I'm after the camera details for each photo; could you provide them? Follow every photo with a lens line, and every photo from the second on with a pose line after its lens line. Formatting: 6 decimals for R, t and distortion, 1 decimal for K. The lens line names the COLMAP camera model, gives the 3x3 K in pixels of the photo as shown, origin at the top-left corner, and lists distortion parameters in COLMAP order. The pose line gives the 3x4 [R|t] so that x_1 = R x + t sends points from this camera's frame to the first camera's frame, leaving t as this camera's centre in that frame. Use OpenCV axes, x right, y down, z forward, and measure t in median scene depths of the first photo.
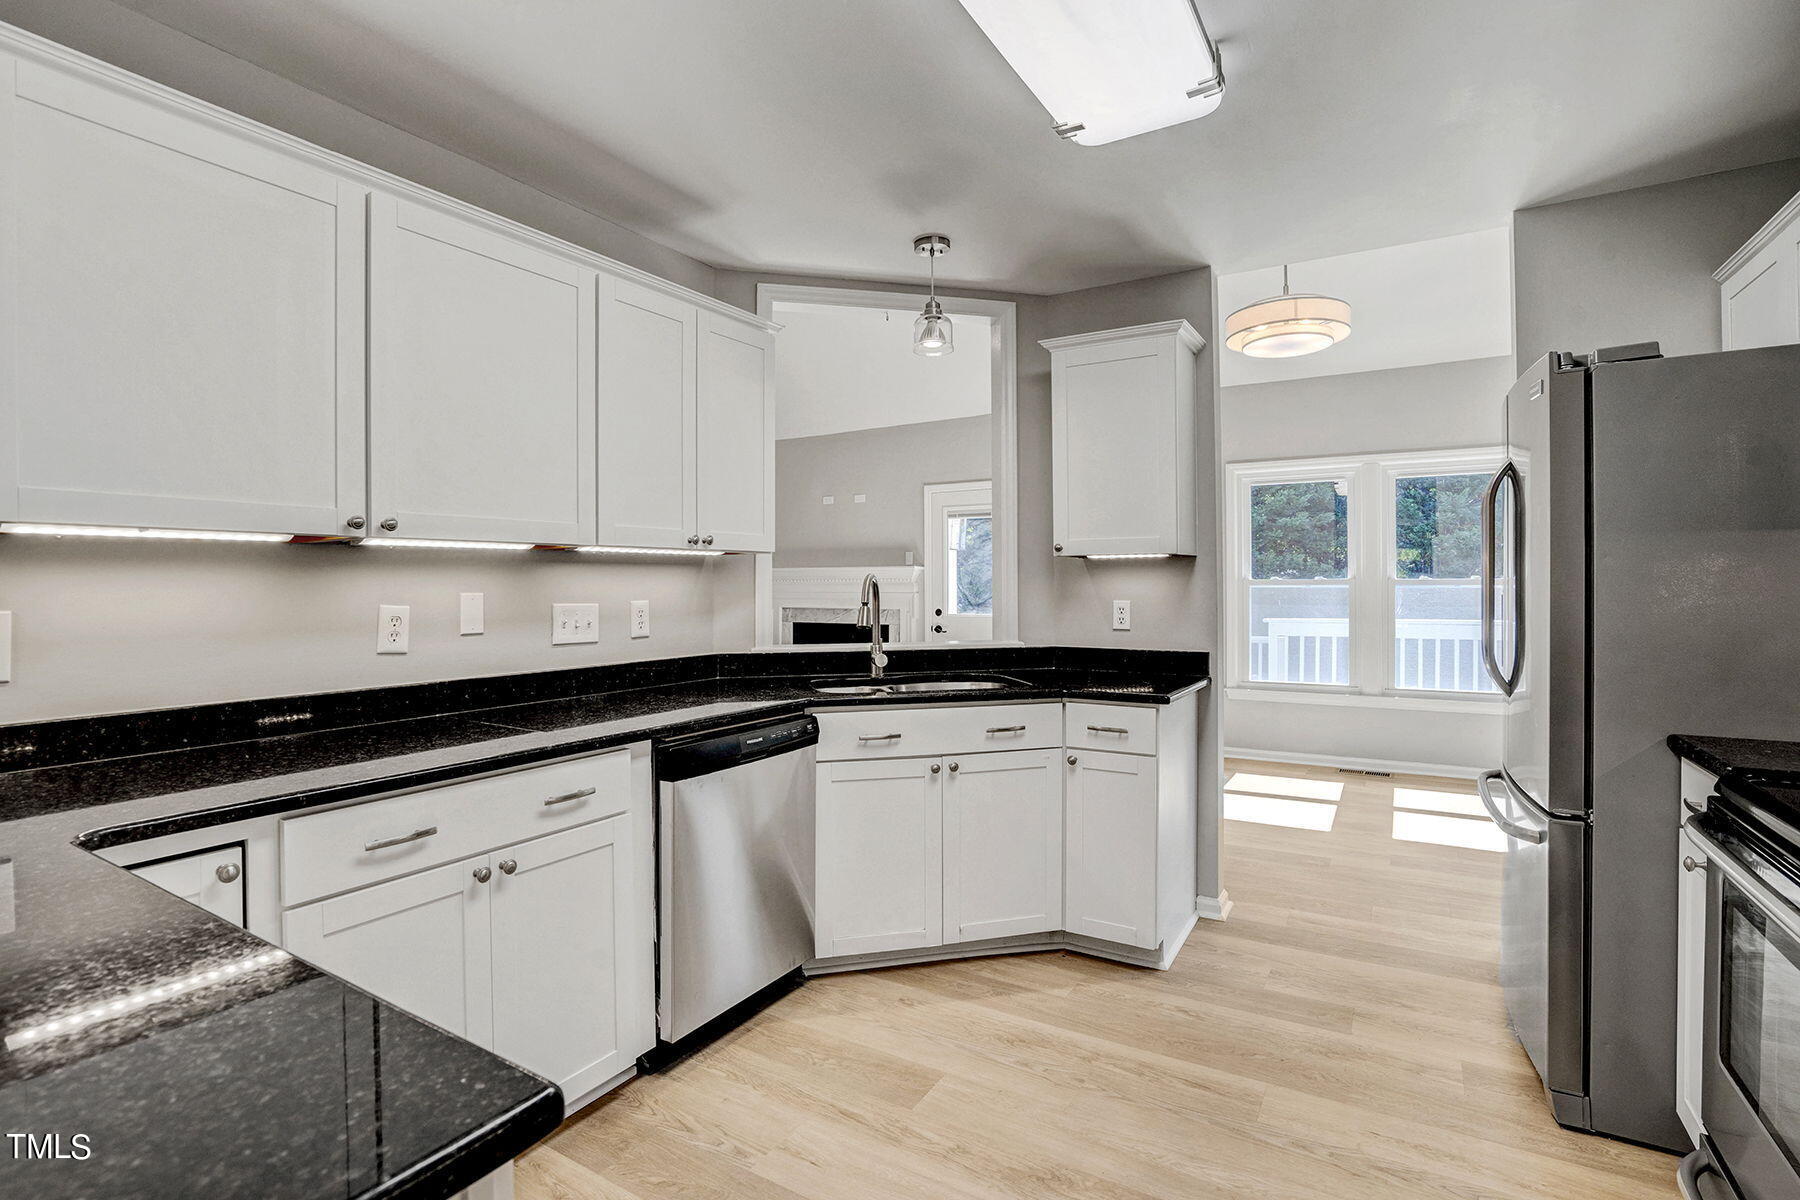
lens RADIAL K [[857.6, 0, 870.7], [0, 857.6, 586.0], [0, 0, 1]] dist [-0.054708, 0.018513]
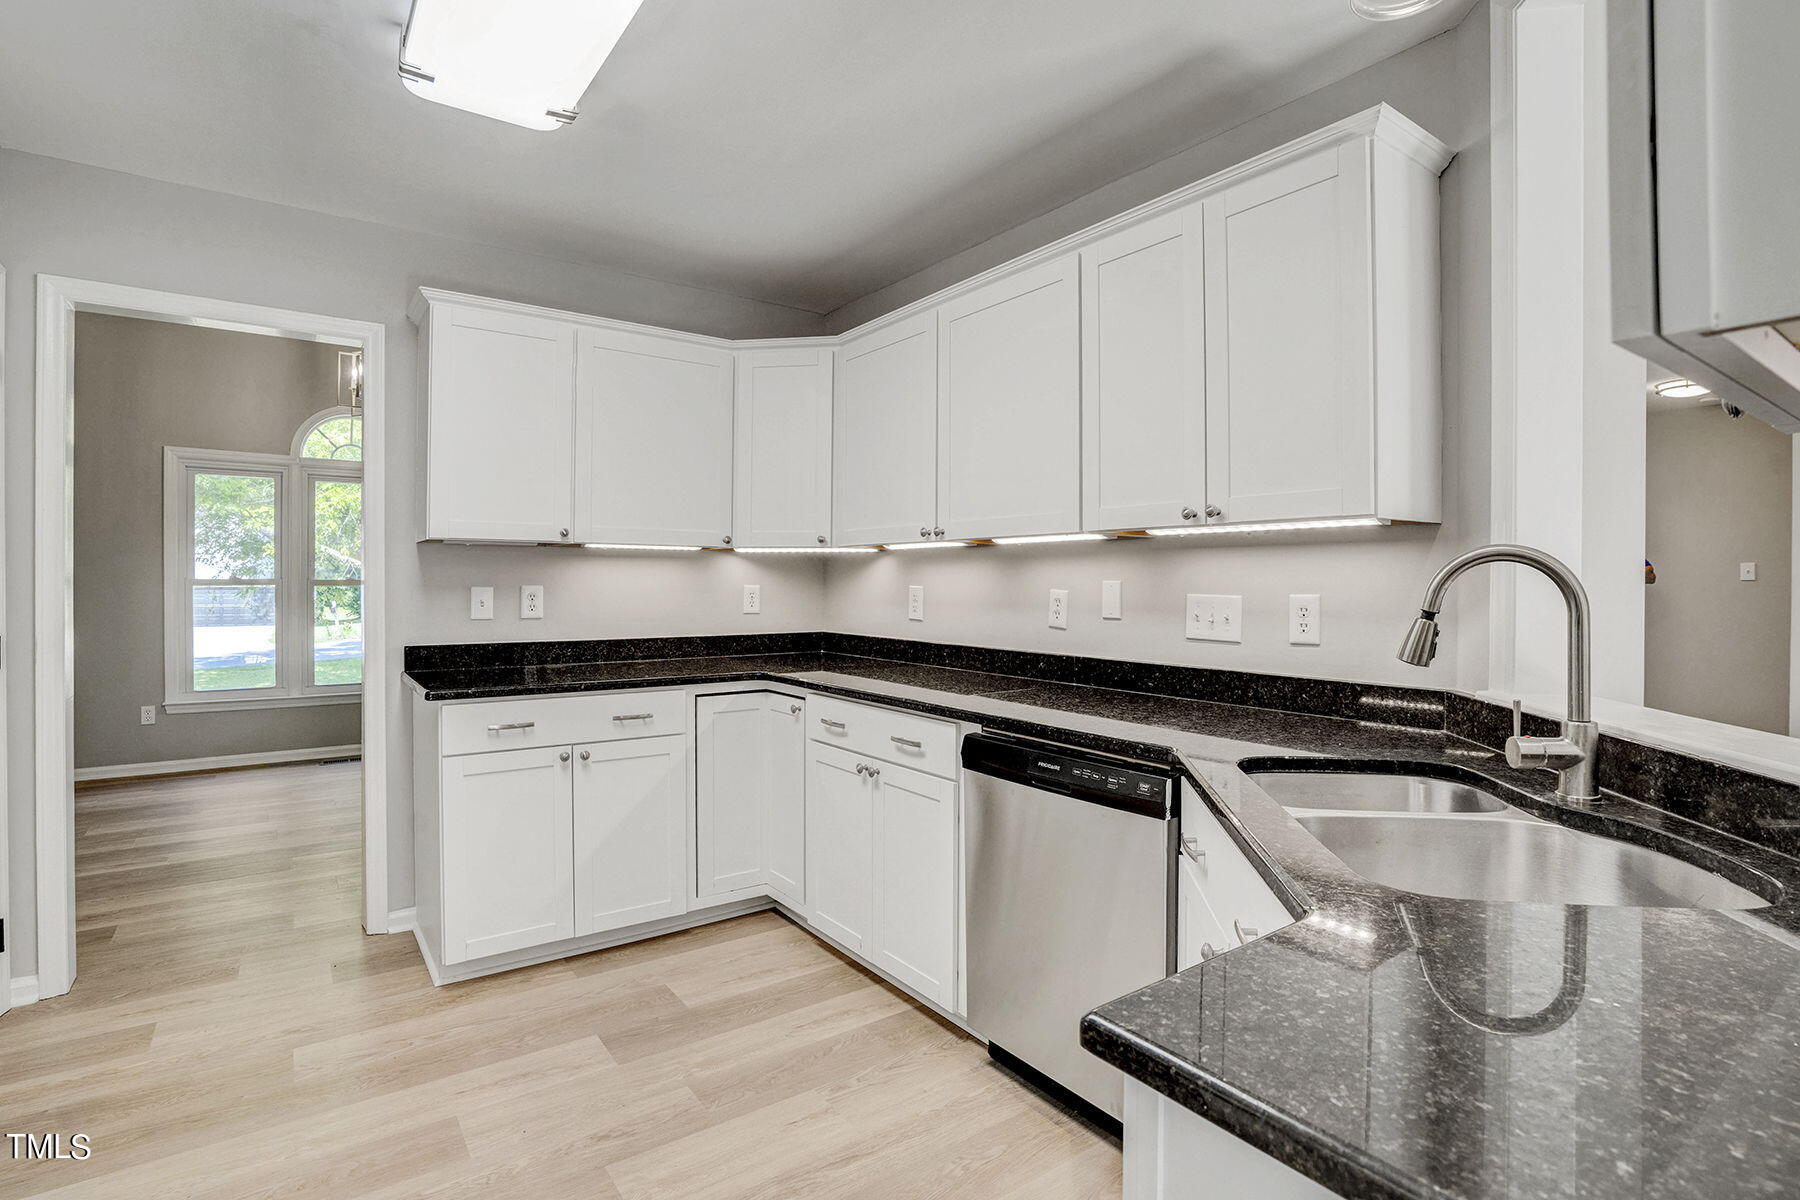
lens RADIAL K [[857.6, 0, 884.5], [0, 857.6, 583.4], [0, 0, 1]] dist [-0.054708, 0.018513]
pose [[-0.372845, 0.007436, -0.927864, 0.560997], [-0.002312, 0.999957, 0.008943, 0.002272], [0.927891, 0.005479, -0.372812, 0.973209]]
